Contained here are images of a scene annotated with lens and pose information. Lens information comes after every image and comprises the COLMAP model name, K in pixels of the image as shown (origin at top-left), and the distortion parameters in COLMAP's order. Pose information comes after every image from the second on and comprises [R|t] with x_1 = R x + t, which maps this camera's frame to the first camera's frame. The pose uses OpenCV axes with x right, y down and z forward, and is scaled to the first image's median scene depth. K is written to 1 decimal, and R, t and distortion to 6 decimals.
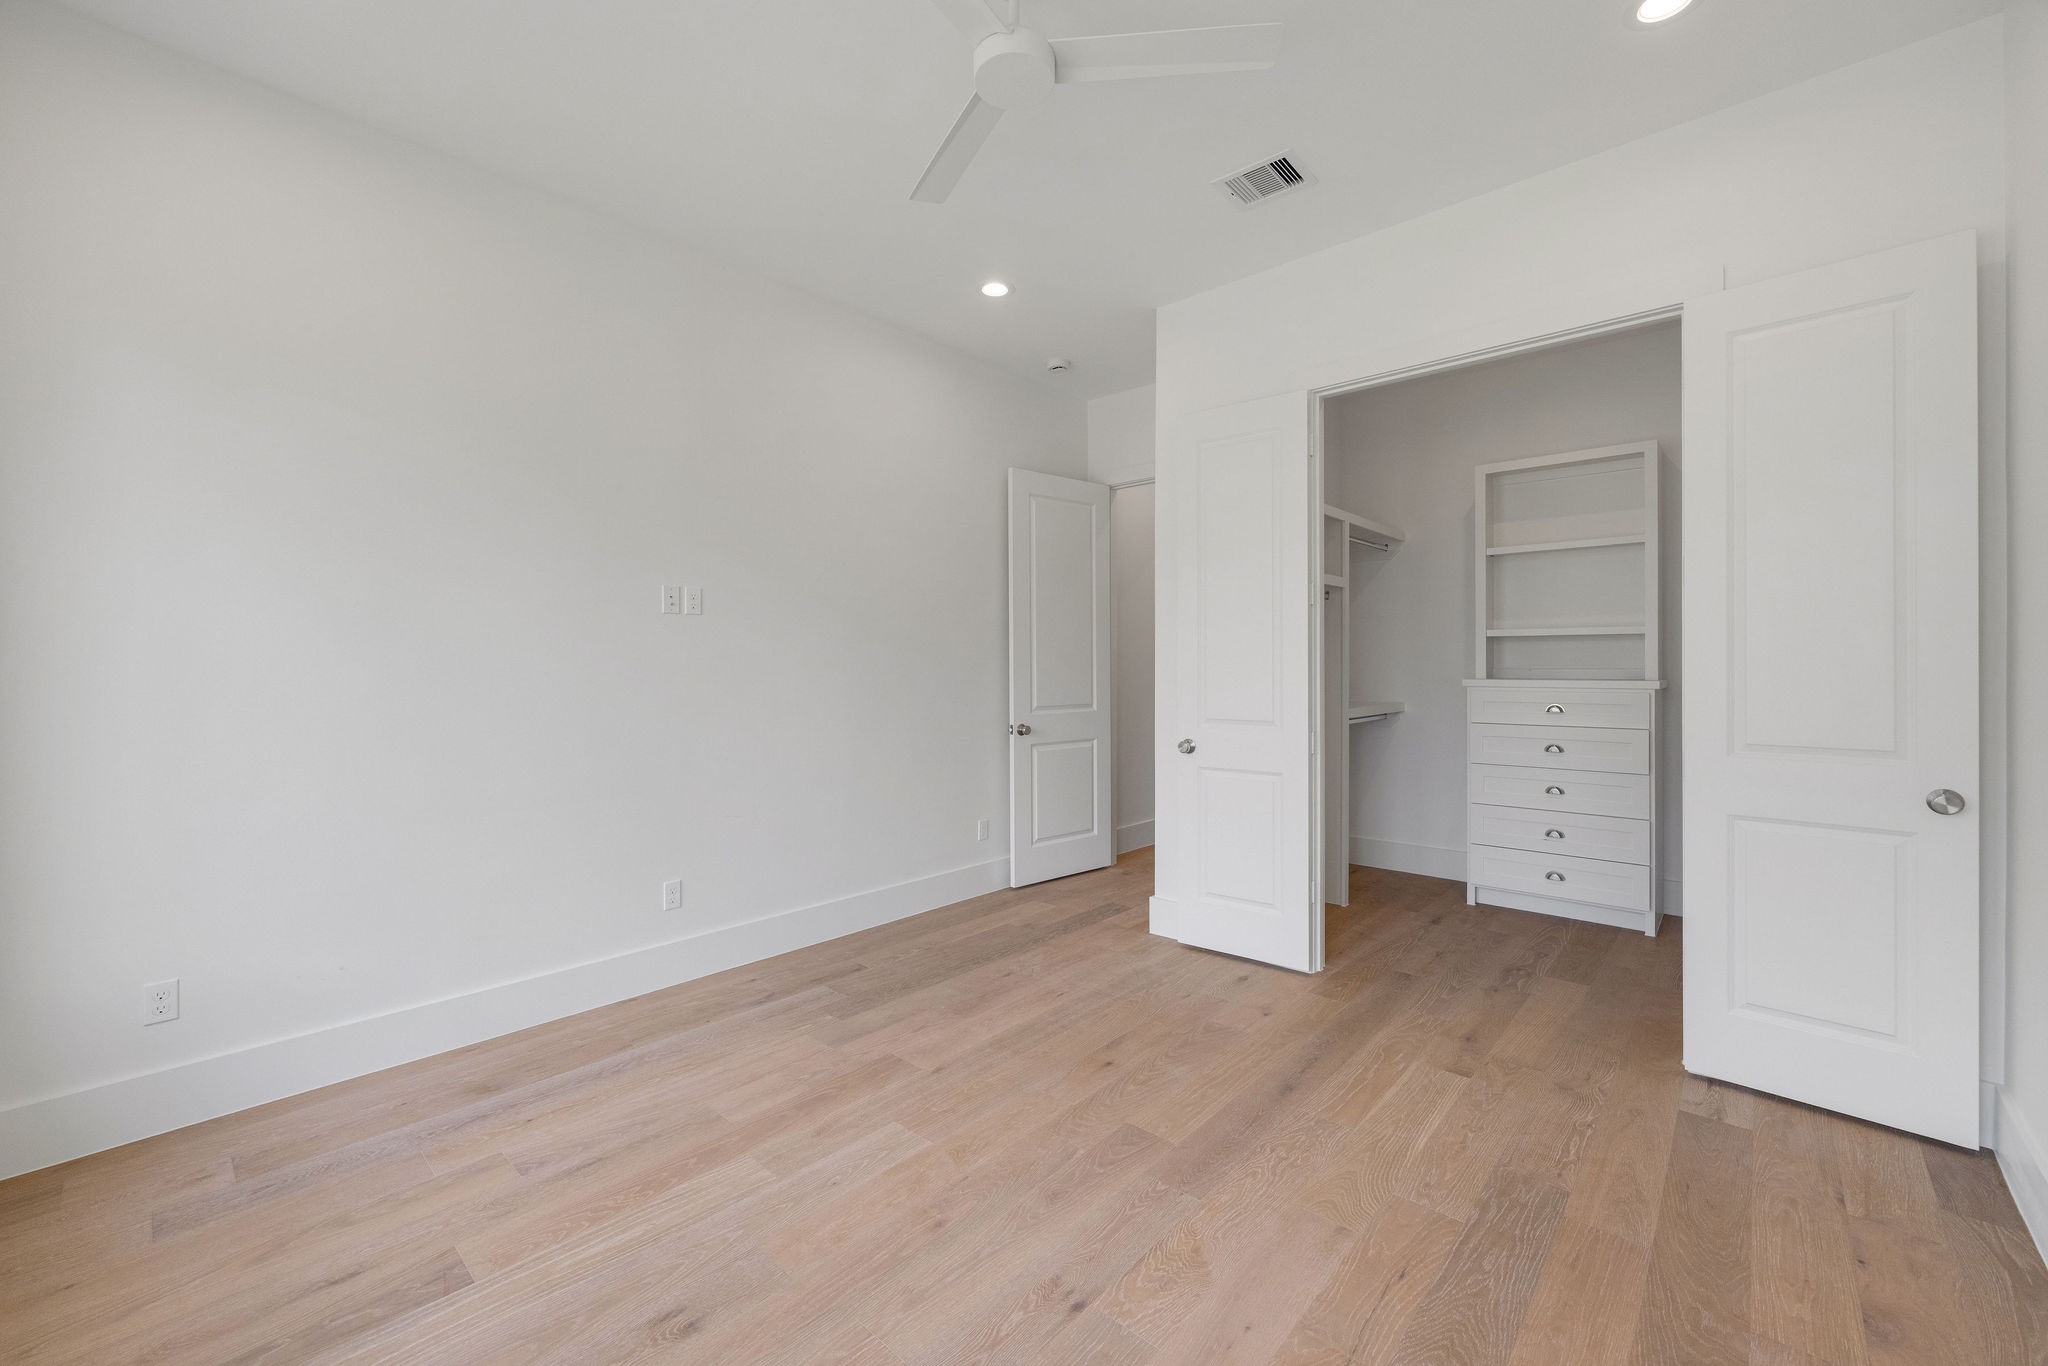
lens RADIAL K [[821.4, 0, 1018.6], [0, 821.4, 670.8], [0, 0, 1]] dist [-0.000556, 0.000058]
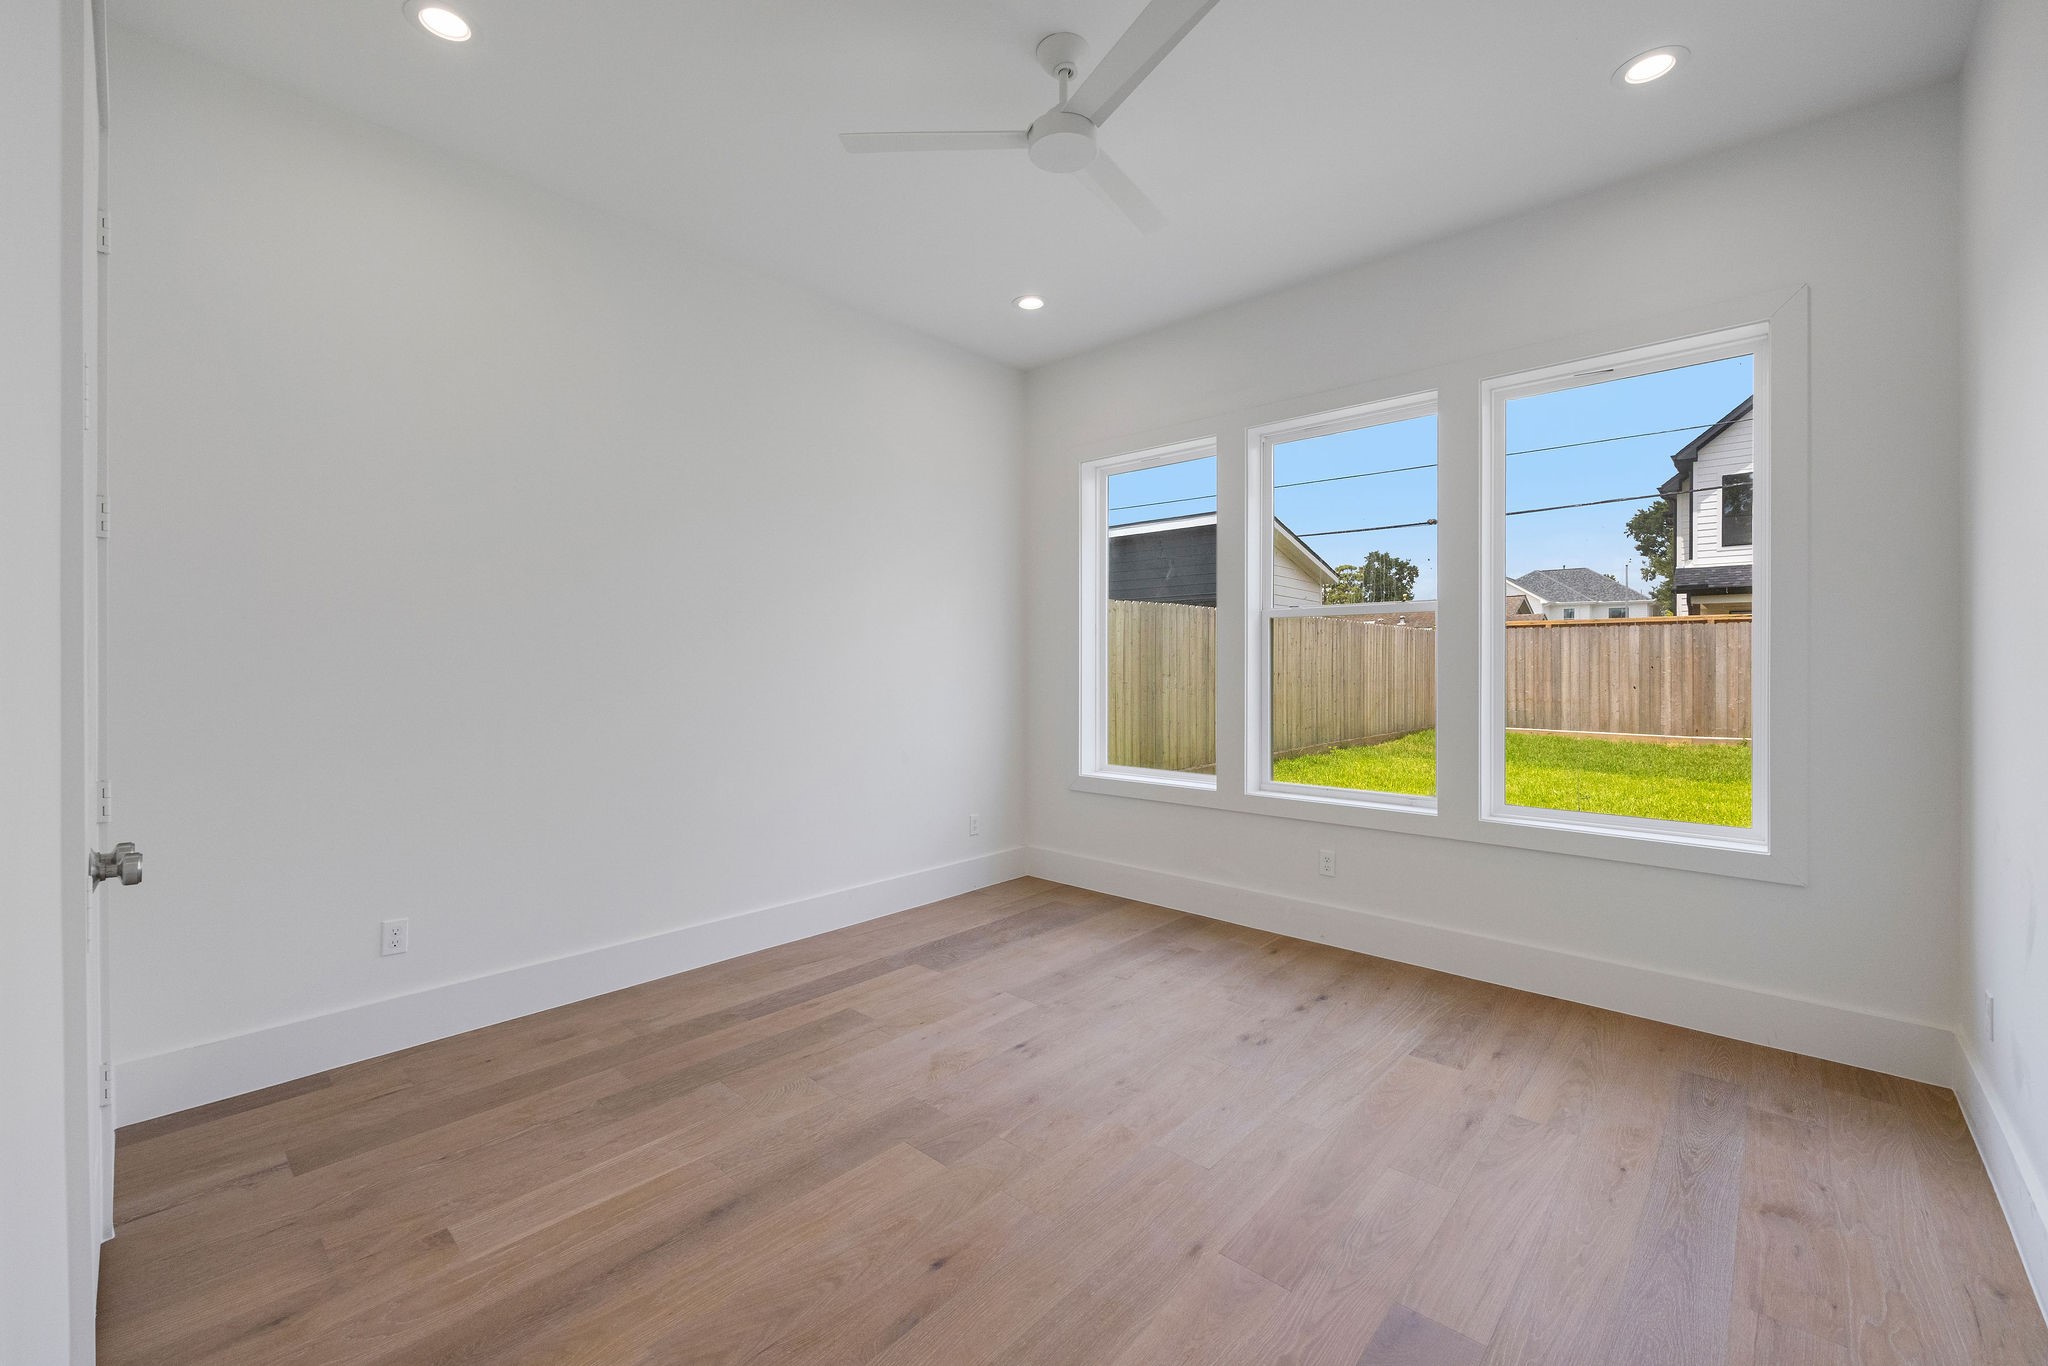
lens RADIAL K [[821.4, 0, 1018.6], [0, 821.4, 670.8], [0, 0, 1]] dist [-0.000556, 0.000058]
pose [[-0.999994, 0.003027, 0.001733, 0.053249], [0.003051, 0.999902, 0.013654, -0.000679], [-0.001692, 0.013660, -0.999905, 2.017224]]
